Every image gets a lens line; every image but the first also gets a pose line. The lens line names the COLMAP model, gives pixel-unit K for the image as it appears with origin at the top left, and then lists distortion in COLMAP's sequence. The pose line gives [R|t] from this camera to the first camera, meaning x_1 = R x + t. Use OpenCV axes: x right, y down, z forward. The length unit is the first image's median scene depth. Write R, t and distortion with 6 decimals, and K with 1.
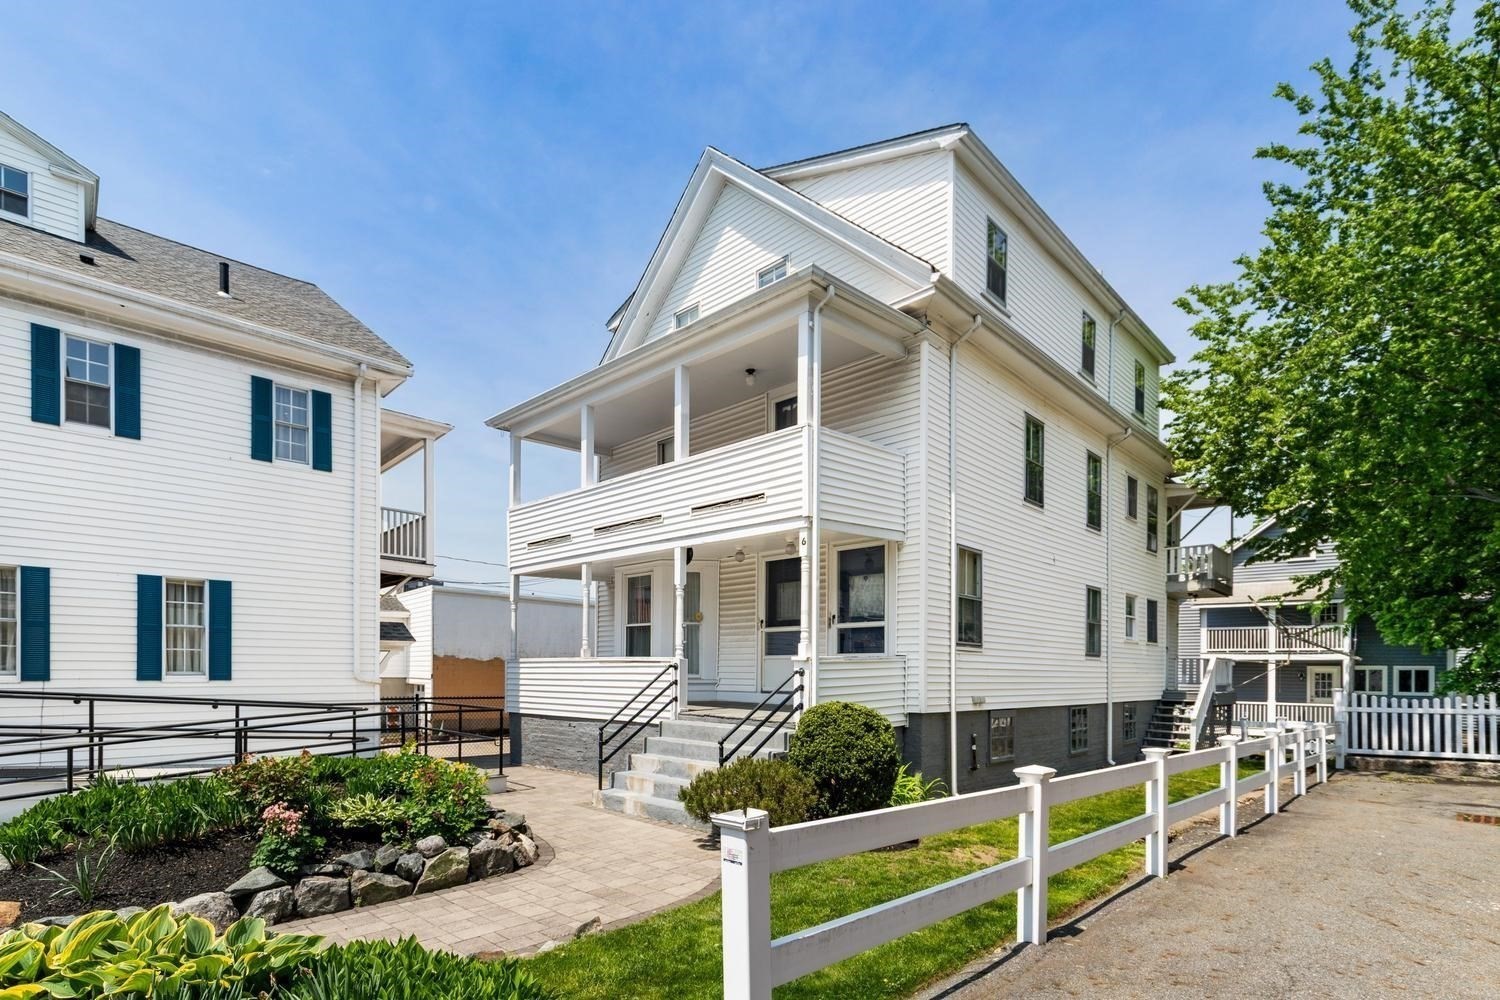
lens RADIAL K [[722.9, 0, 754.3], [0, 722.9, 677.0], [0, 0, 1]] dist [0.000597, -0.000264]
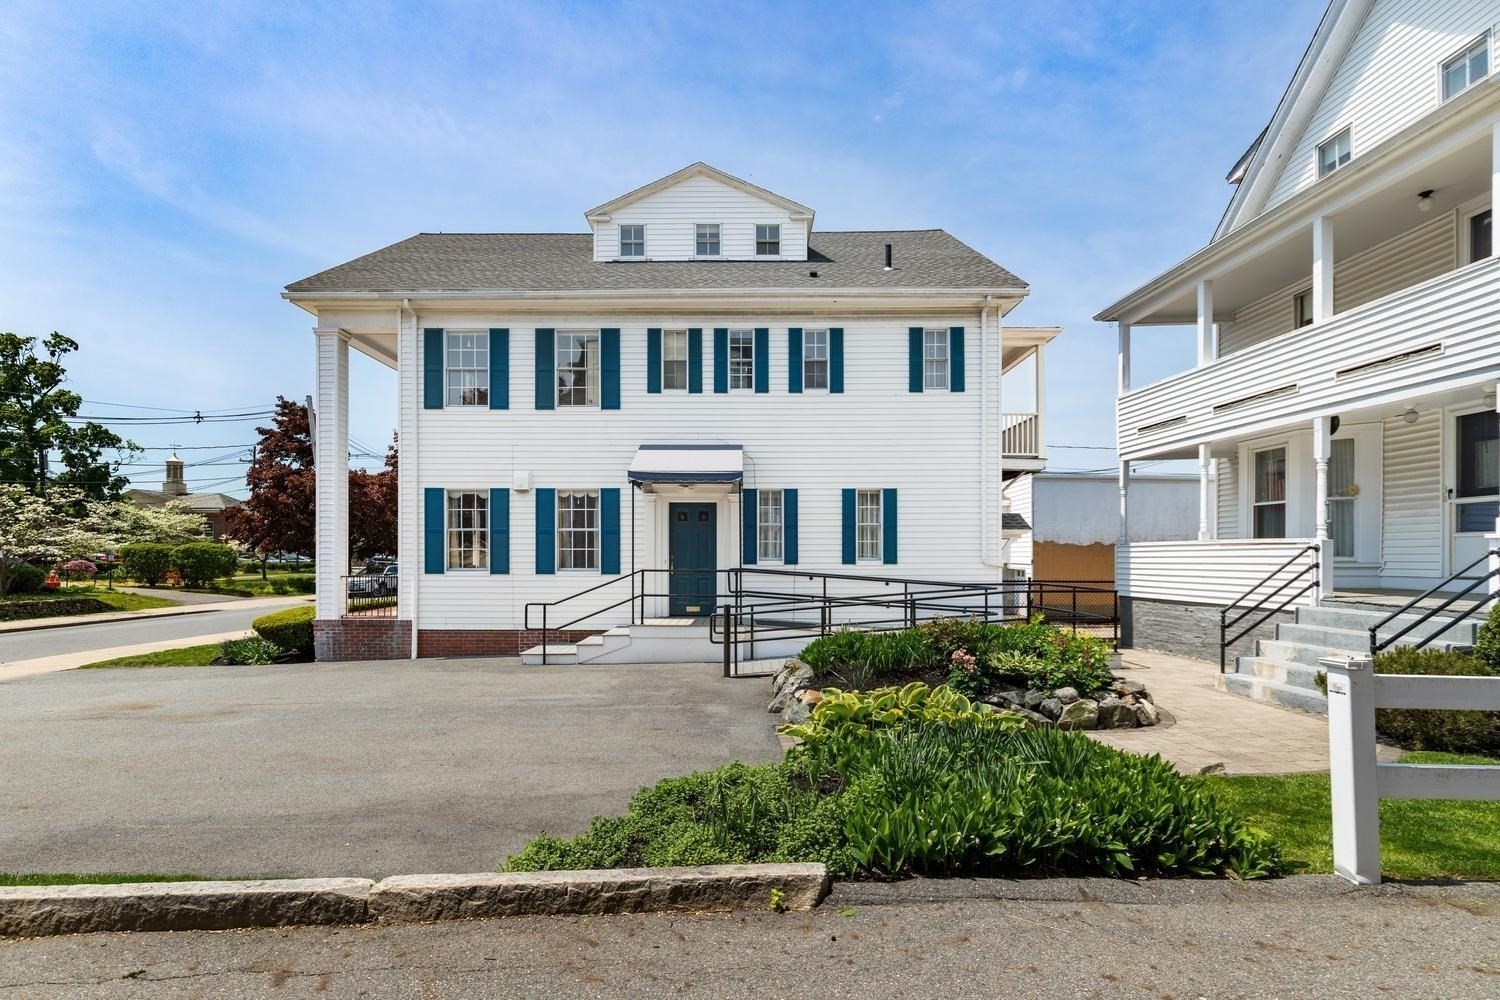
lens RADIAL K [[770.2, 0, 747.4], [0, 770.2, 558.5], [0, 0, 1]] dist [0.001693, -0.000263]
pose [[0.724094, -0.006561, -0.689670, 0.041755], [0.002460, 0.999973, -0.006930, 0.003531], [0.689697, 0.003321, 0.724090, -0.199814]]
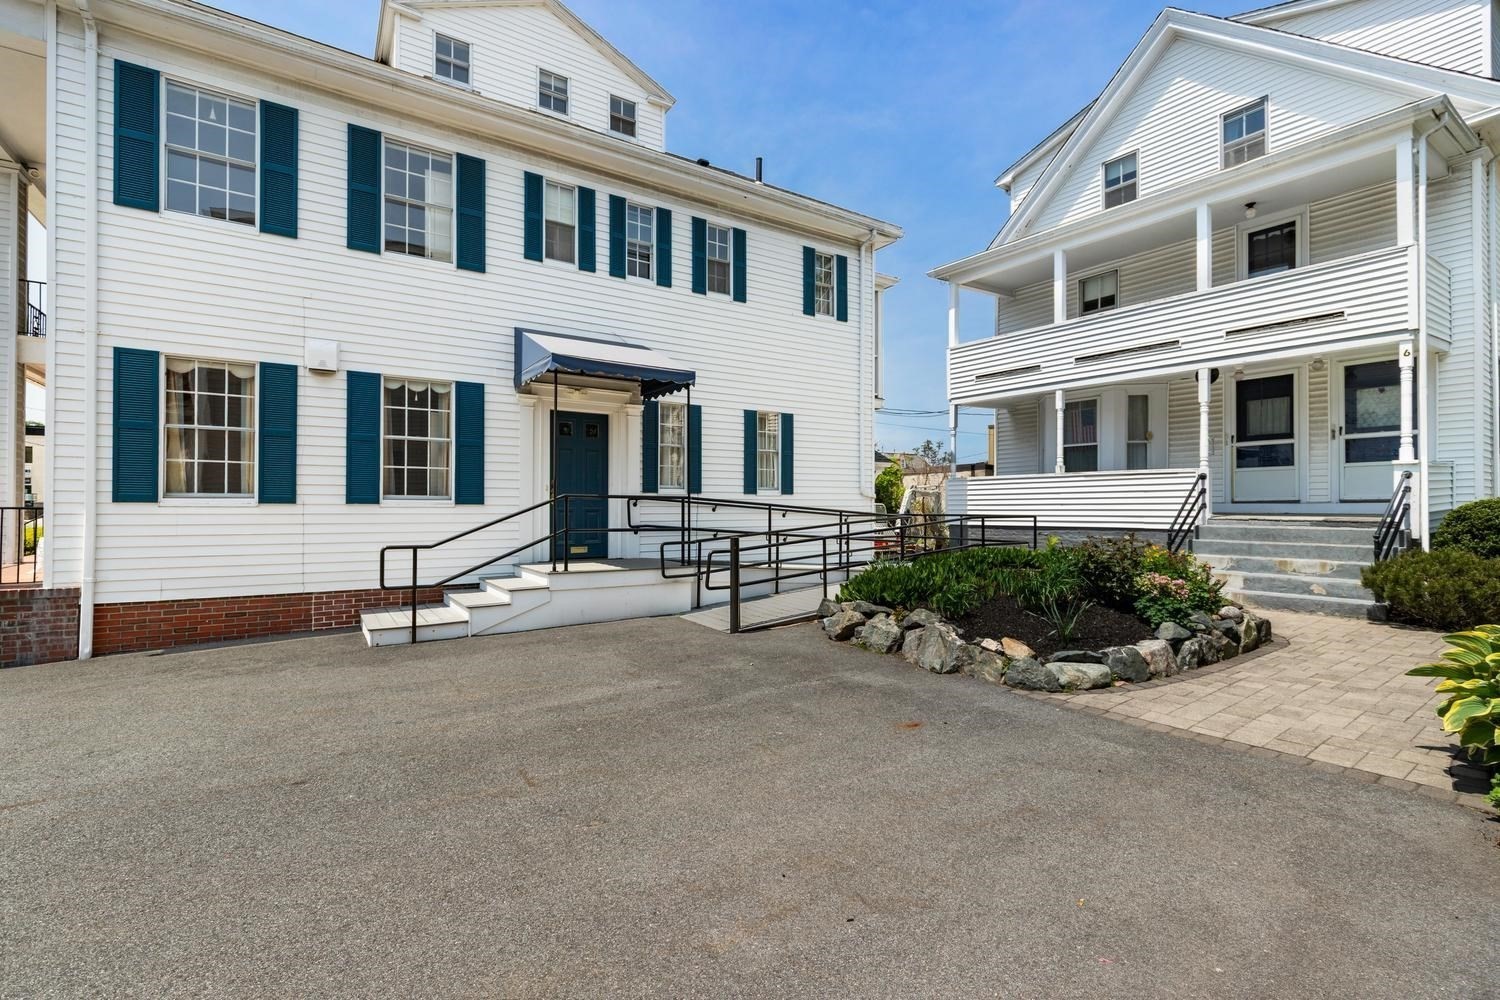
lens RADIAL K [[673.9, 0, 750.0], [0, 673.9, 500.0], [0, 0, 1]] dist [0.007203, -0.000535]
pose [[0.982922, -0.010806, -0.183706, -0.601039], [0.007540, 0.999801, -0.018466, 0.035350], [0.183868, 0.016766, 0.982808, -0.139381]]
